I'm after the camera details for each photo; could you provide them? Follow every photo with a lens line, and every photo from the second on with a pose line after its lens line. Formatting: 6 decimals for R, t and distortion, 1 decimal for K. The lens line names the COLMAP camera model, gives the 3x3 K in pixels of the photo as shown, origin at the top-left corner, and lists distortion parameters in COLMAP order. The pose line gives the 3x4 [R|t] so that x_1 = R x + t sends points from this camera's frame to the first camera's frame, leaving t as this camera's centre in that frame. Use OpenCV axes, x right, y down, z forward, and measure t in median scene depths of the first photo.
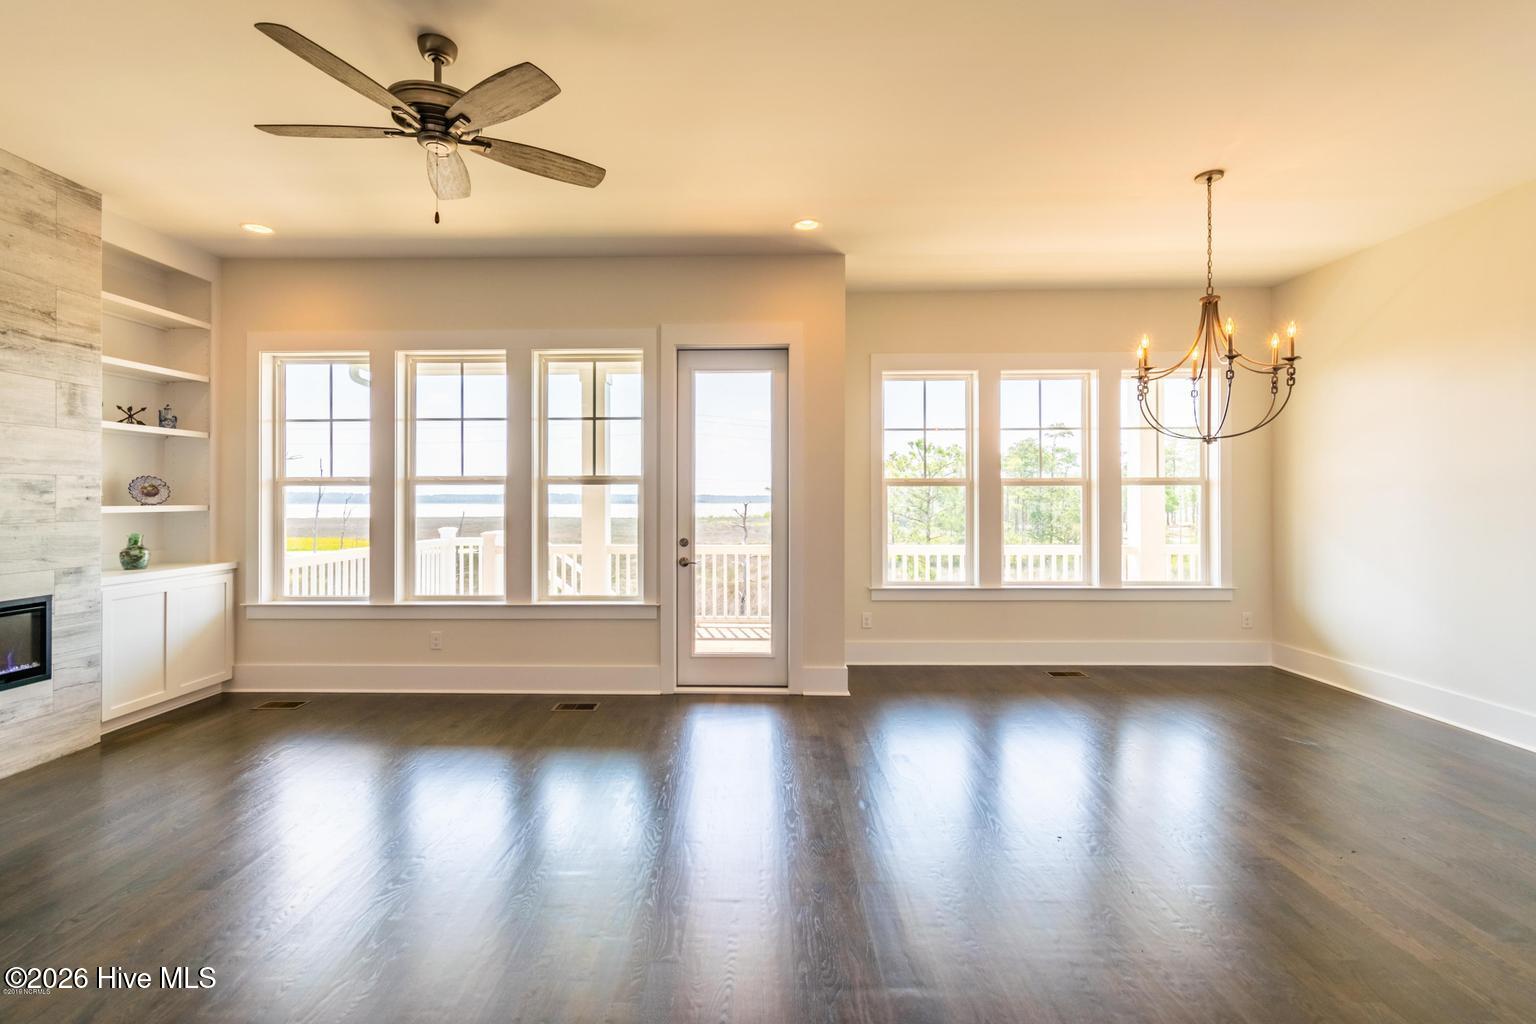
lens RADIAL K [[689.8, 0, 756.4], [0, 689.8, 497.5], [0, 0, 1]] dist [-0.002131, -0.000037]
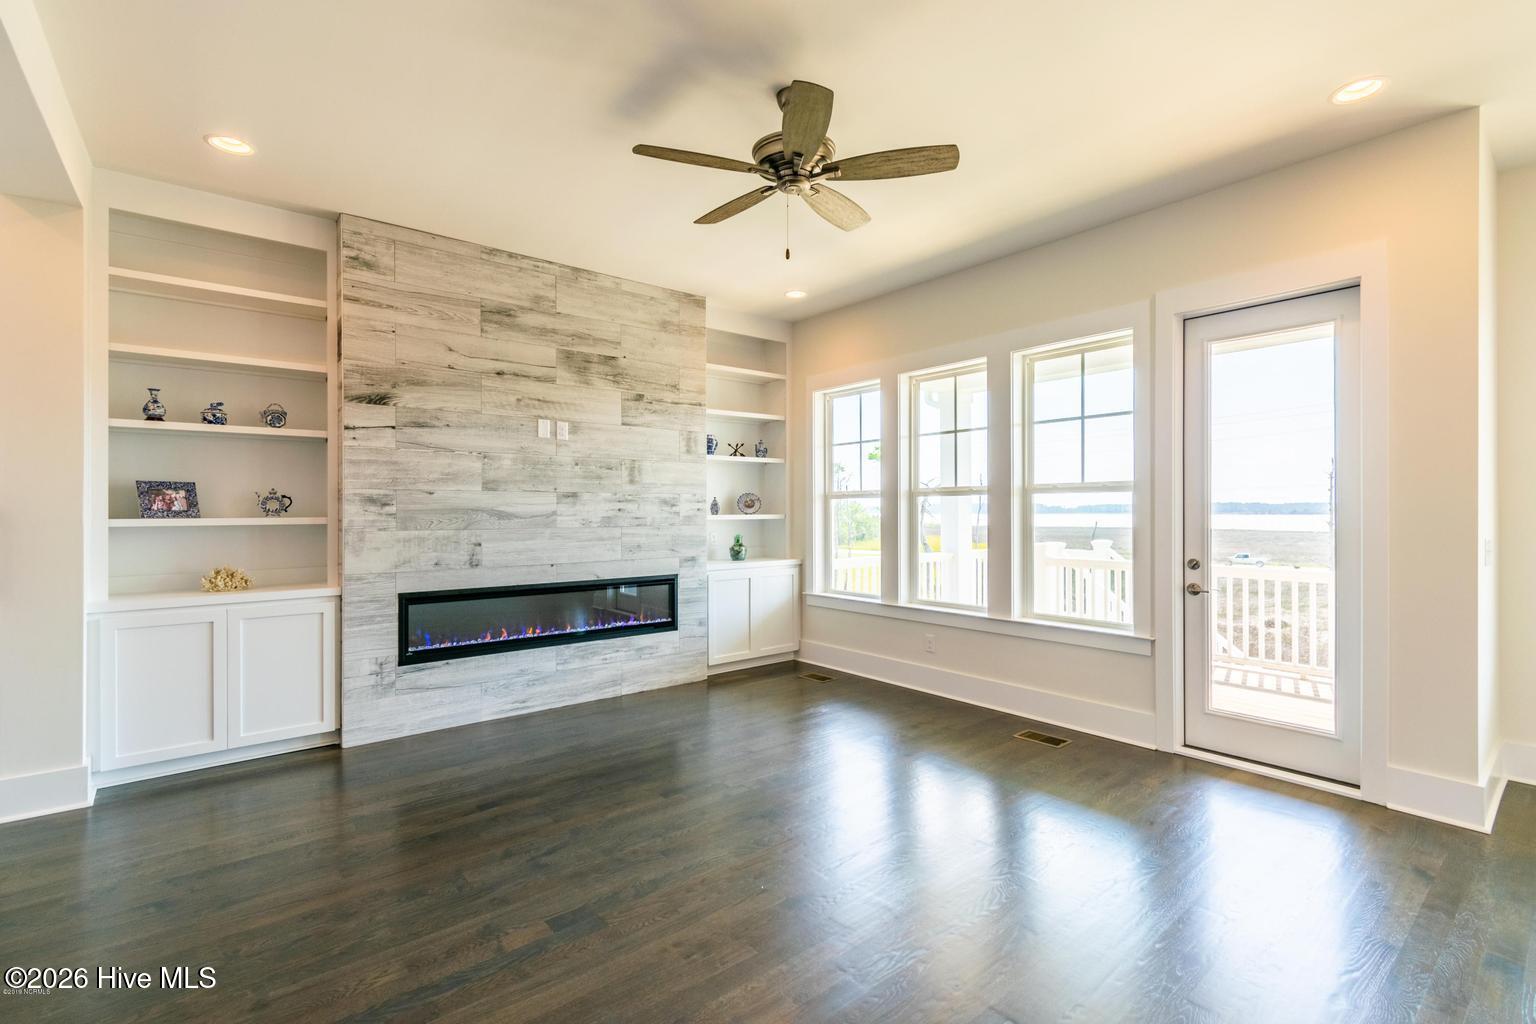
lens RADIAL K [[689.8, 0, 785.9], [0, 689.8, 510.1], [0, 0, 1]] dist [-0.002131, -0.000037]
pose [[0.656367, -0.001185, -0.754441, 0.187611], [0.004680, 0.999986, 0.002501, -0.000215], [0.754427, -0.005173, 0.656364, 0.141237]]
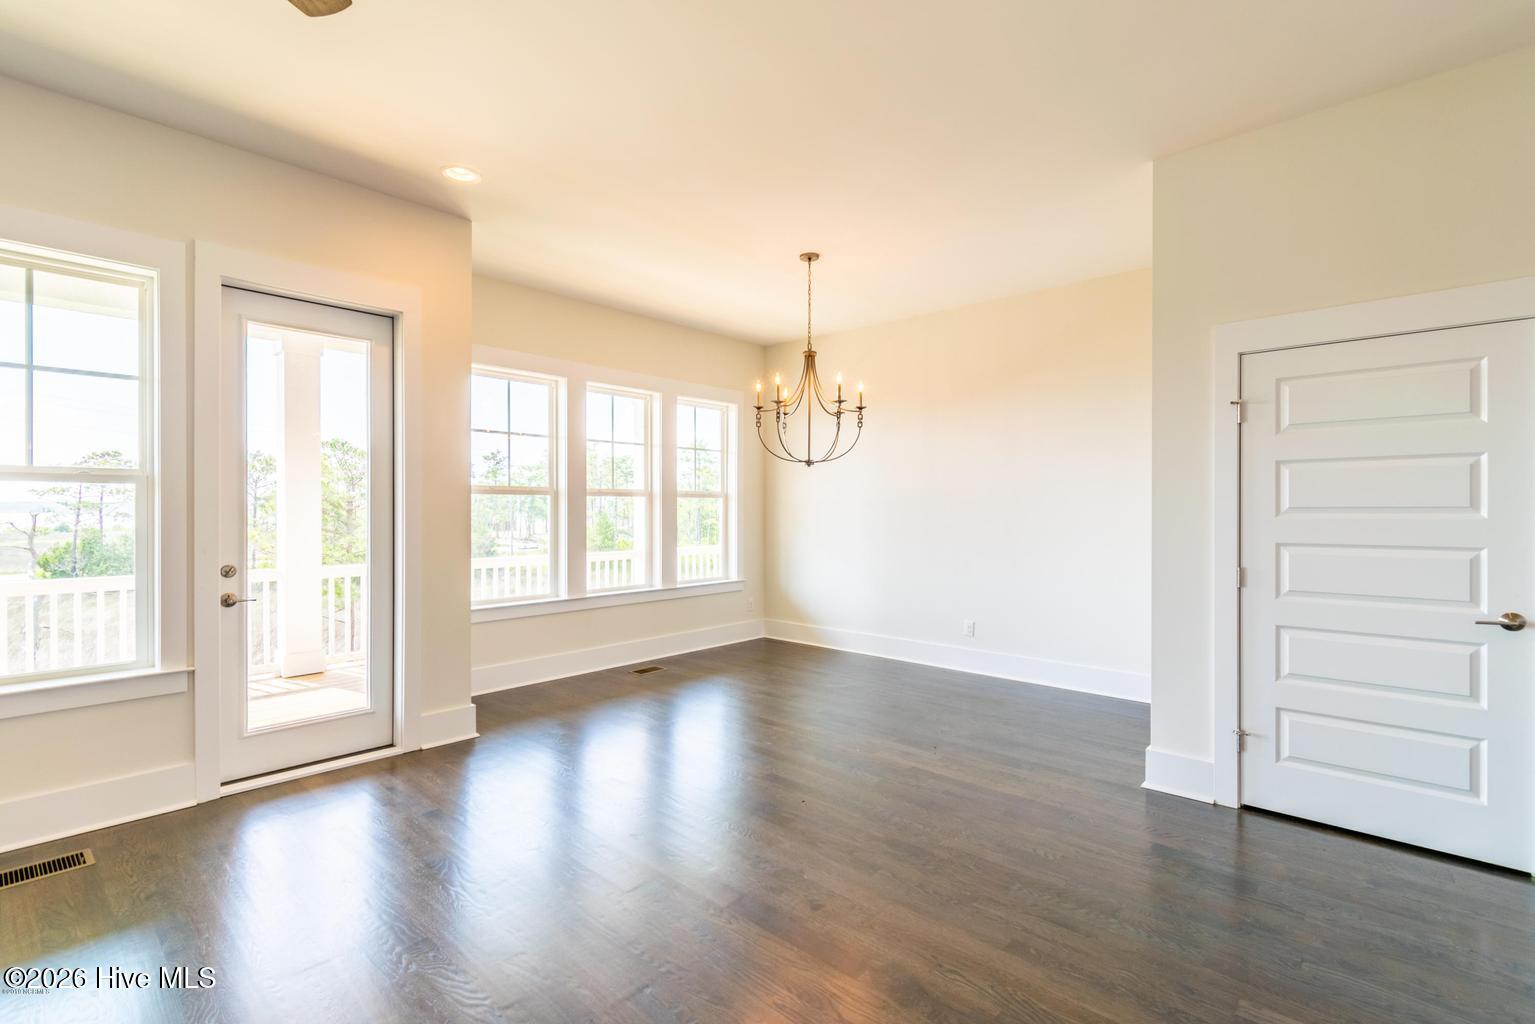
lens RADIAL K [[689.4, 0, 765.6], [0, 689.4, 512.4], [0, 0, 1]] dist [-0.002131, -0.000037]
pose [[0.662352, -0.000644, 0.749193, -0.269974], [-0.005714, 0.999966, 0.005911, 0.000256], [-0.749171, -0.008196, 0.662326, 0.162066]]
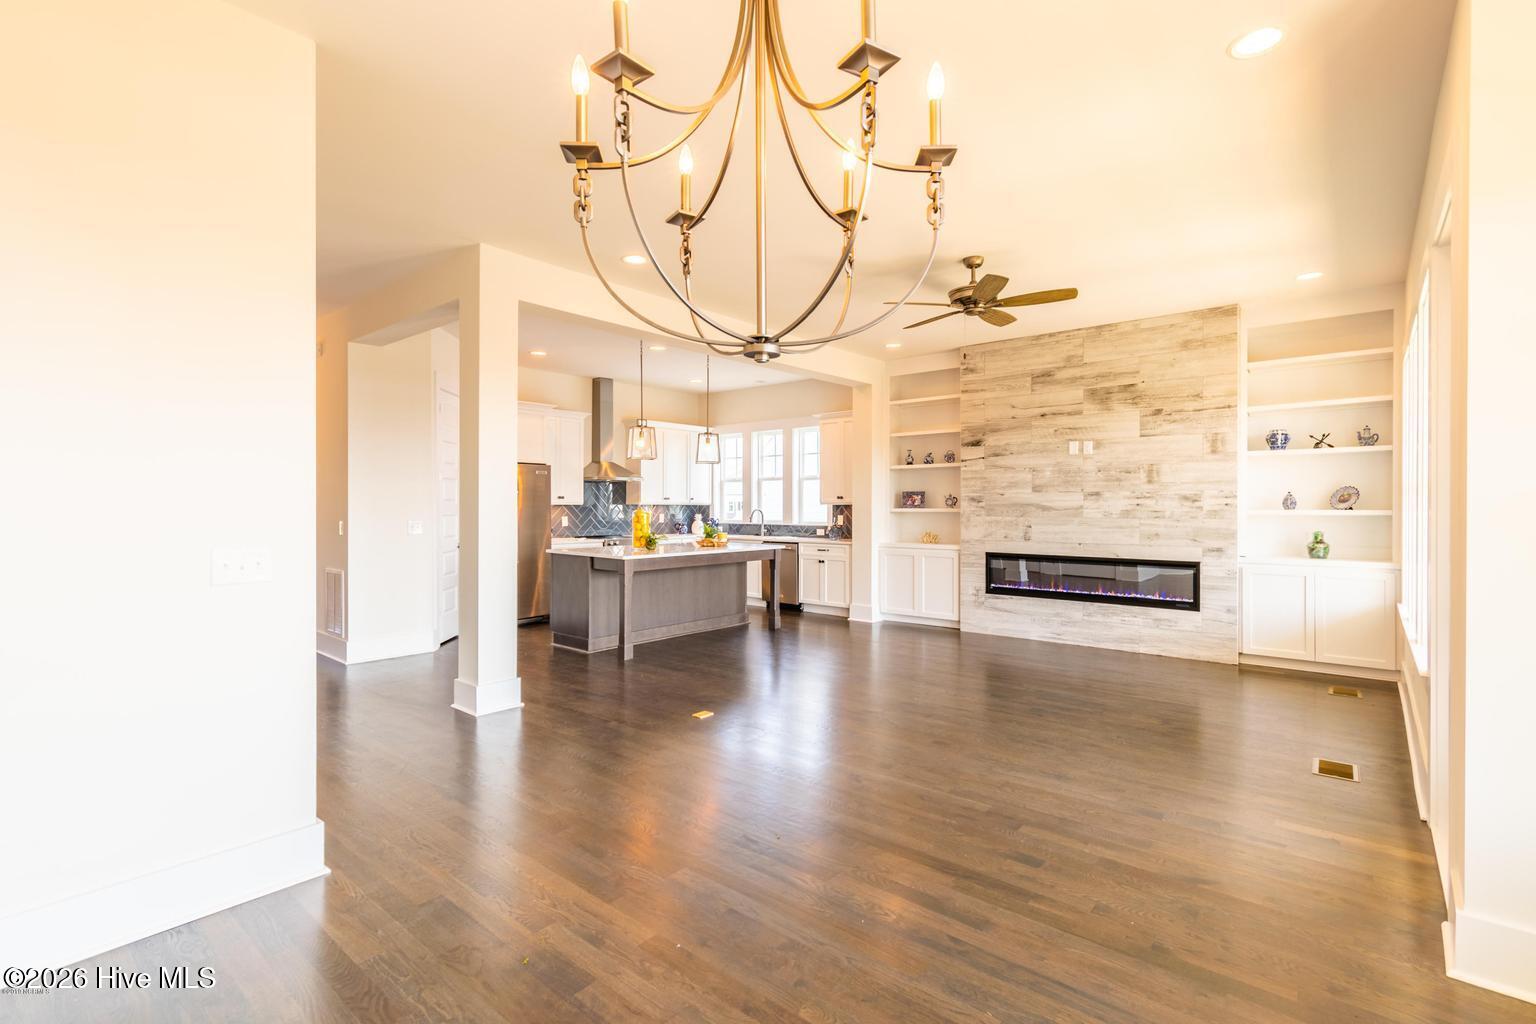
lens RADIAL K [[689.8, 0, 779.7], [0, 689.8, 508.5], [0, 0, 1]] dist [-0.002131, -0.000037]
pose [[-0.613423, 0.002704, -0.789750, 0.675280], [0.002252, 0.999996, 0.001674, 0.004379], [0.789752, -0.000752, -0.613426, 0.883066]]
